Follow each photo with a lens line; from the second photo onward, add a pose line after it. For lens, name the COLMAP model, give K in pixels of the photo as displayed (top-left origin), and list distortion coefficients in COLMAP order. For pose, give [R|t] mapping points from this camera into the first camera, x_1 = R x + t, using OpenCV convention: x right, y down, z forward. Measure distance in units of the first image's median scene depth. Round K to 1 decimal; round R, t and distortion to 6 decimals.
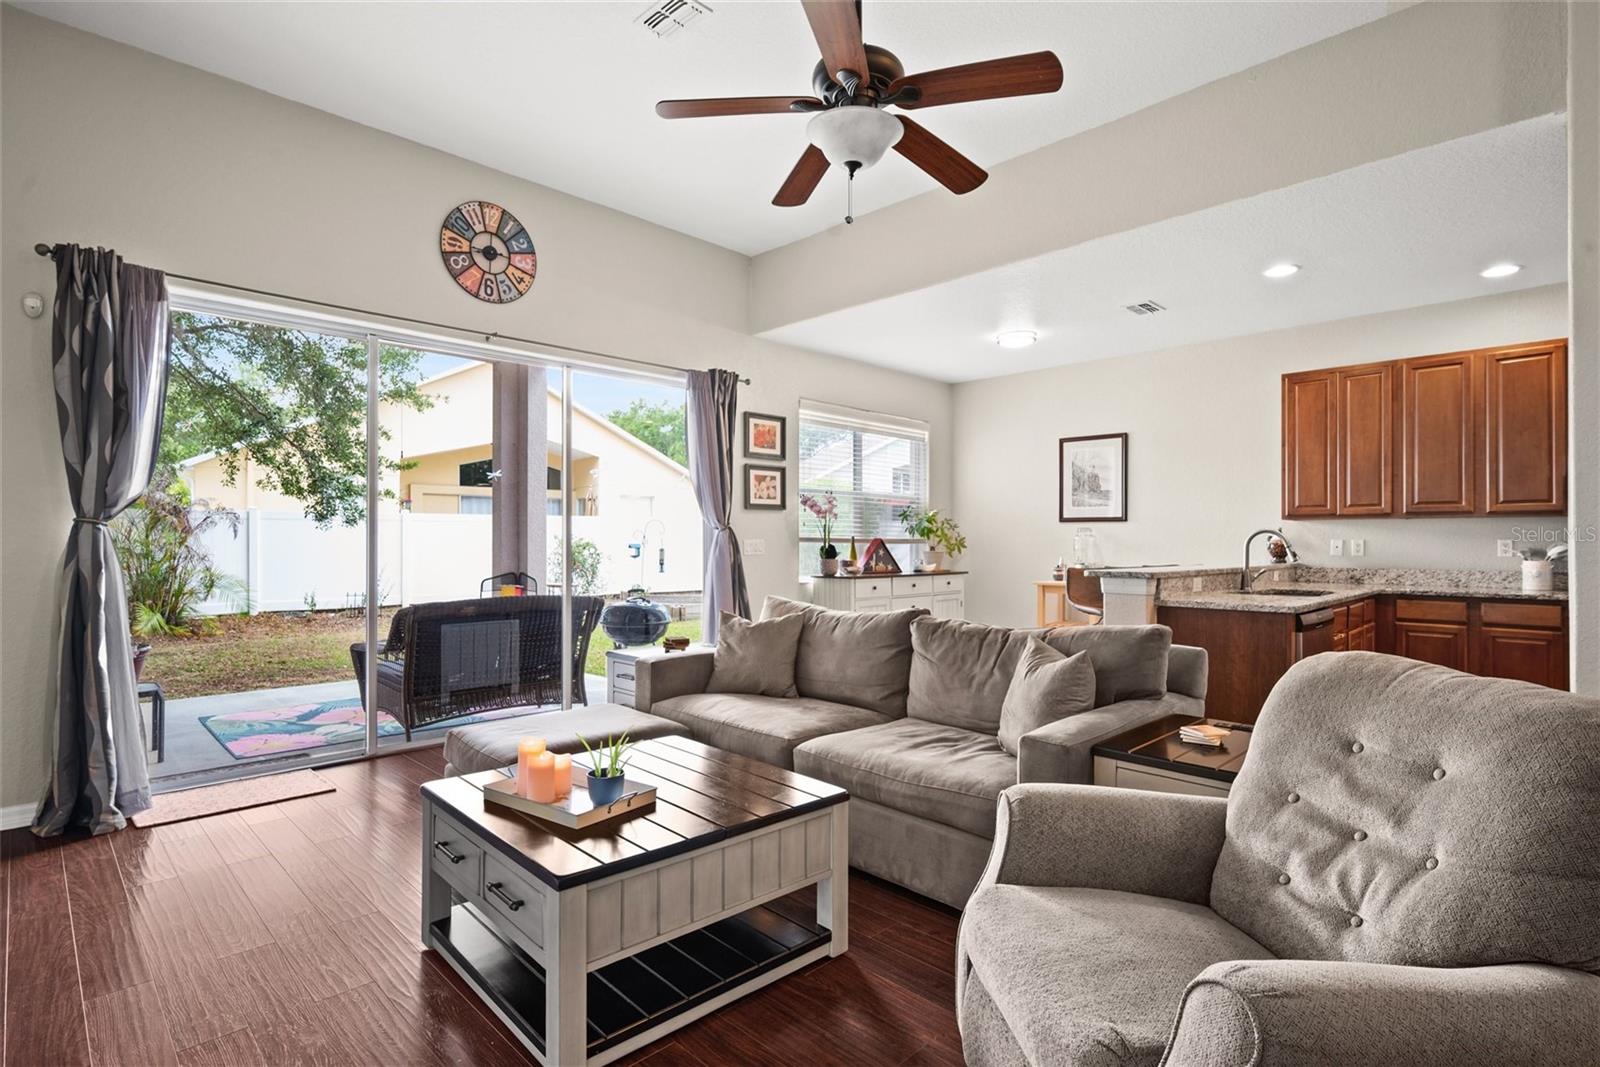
lens RADIAL K [[801.5, 0, 805.4], [0, 801.5, 539.7], [0, 0, 1]] dist [-0.002087, 0.000056]
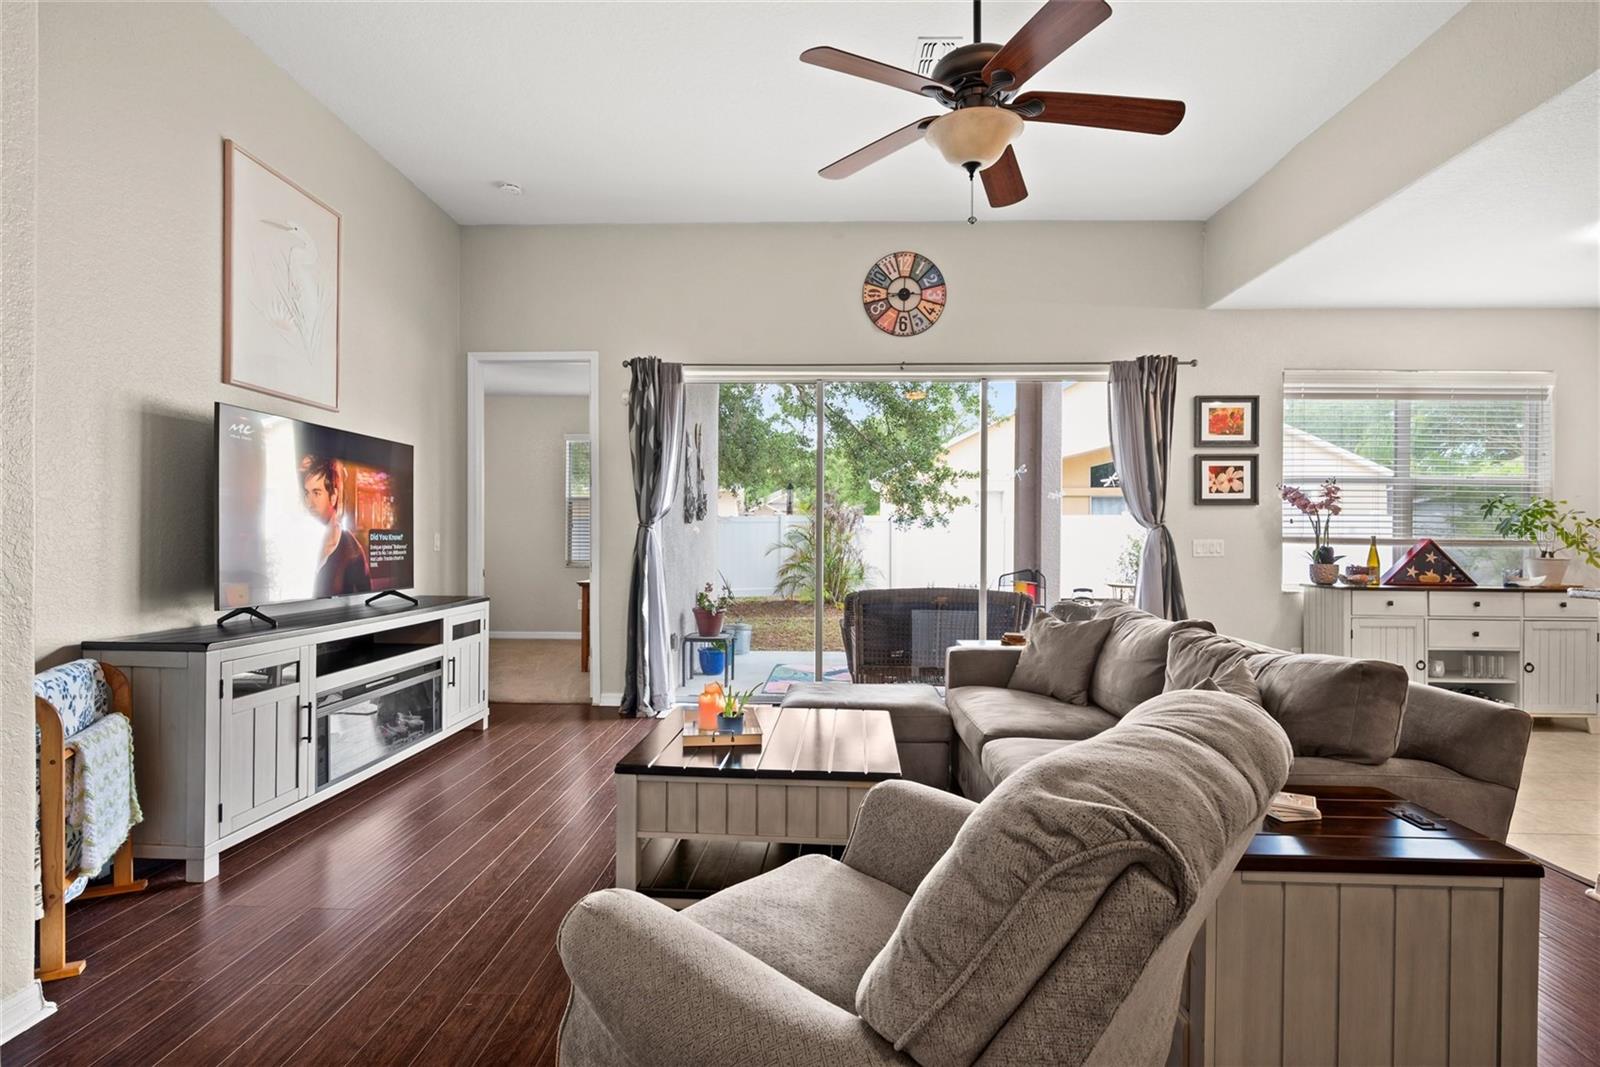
lens RADIAL K [[801.5, 0, 796.2], [0, 801.5, 538.7], [0, 0, 1]] dist [-0.002087, 0.000056]
pose [[0.677267, 0.003854, -0.735727, 0.352858], [-0.005119, 0.999987, 0.000526, 0.001025], [0.735720, 0.003410, 0.677278, 0.085019]]
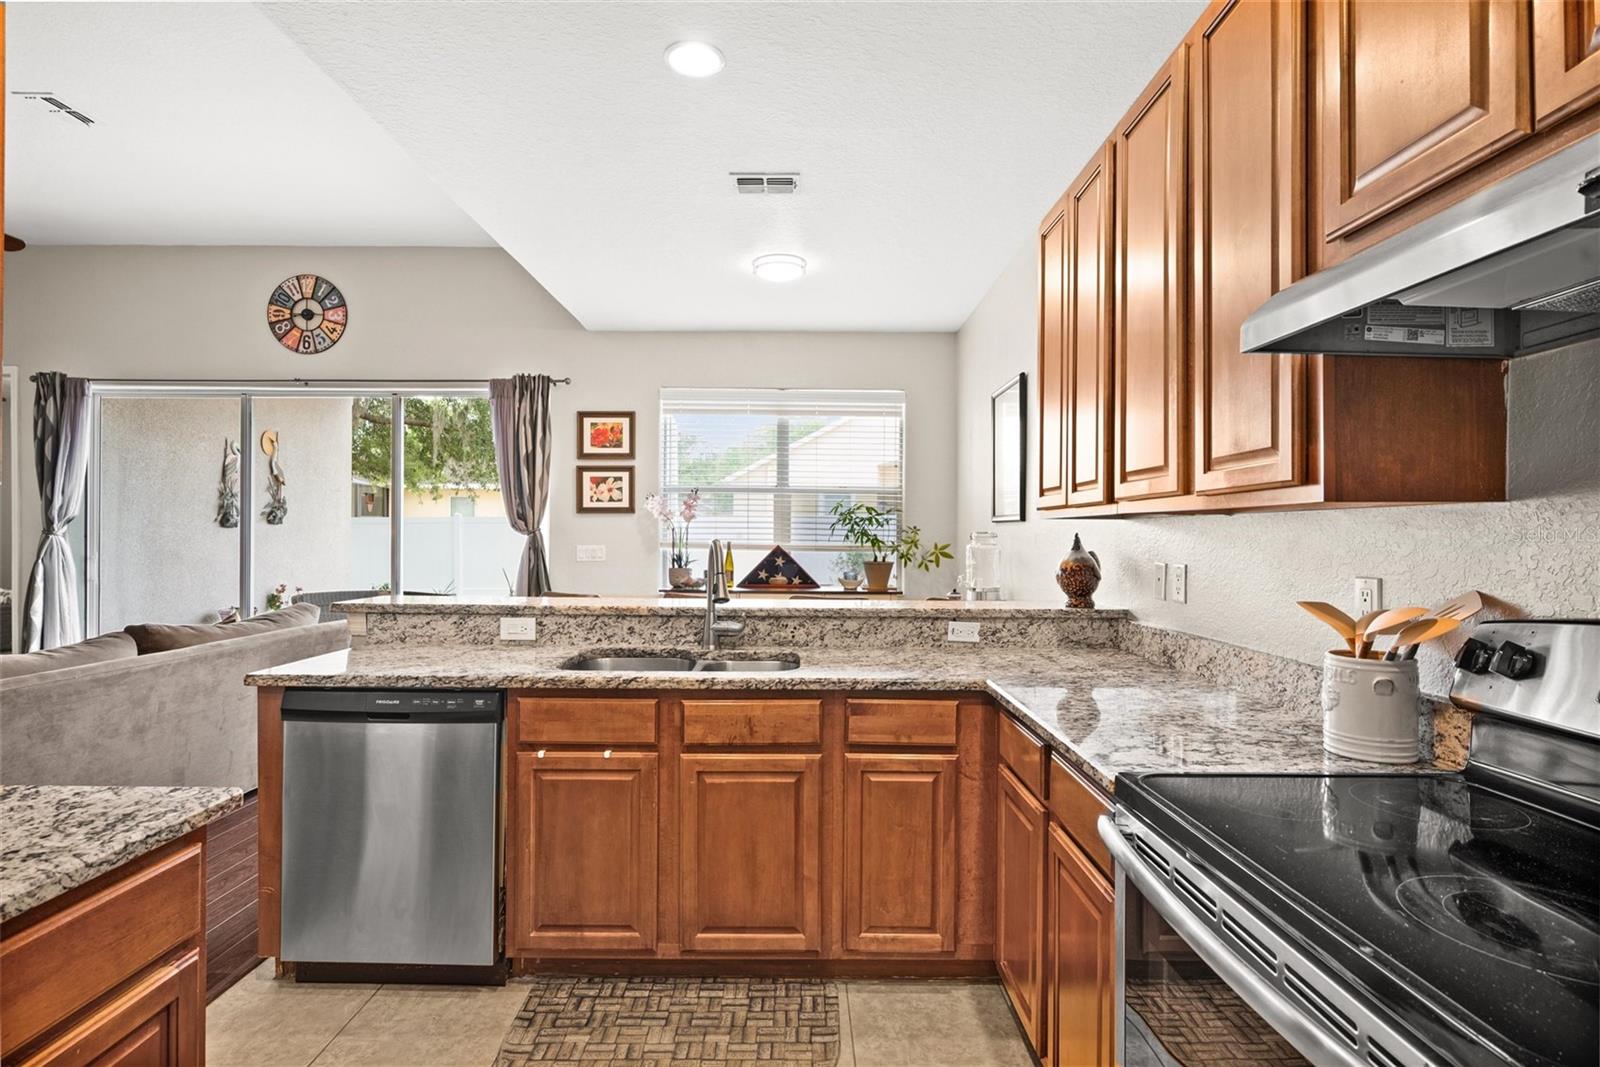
lens RADIAL K [[801.5, 0, 801.3], [0, 801.5, 534.1], [0, 0, 1]] dist [-0.002087, 0.000056]
pose [[0.704328, -0.001269, -0.709873, 0.996010], [-0.003531, 0.999980, -0.005291, -0.011632], [0.709866, 0.006233, 0.704310, 0.646494]]
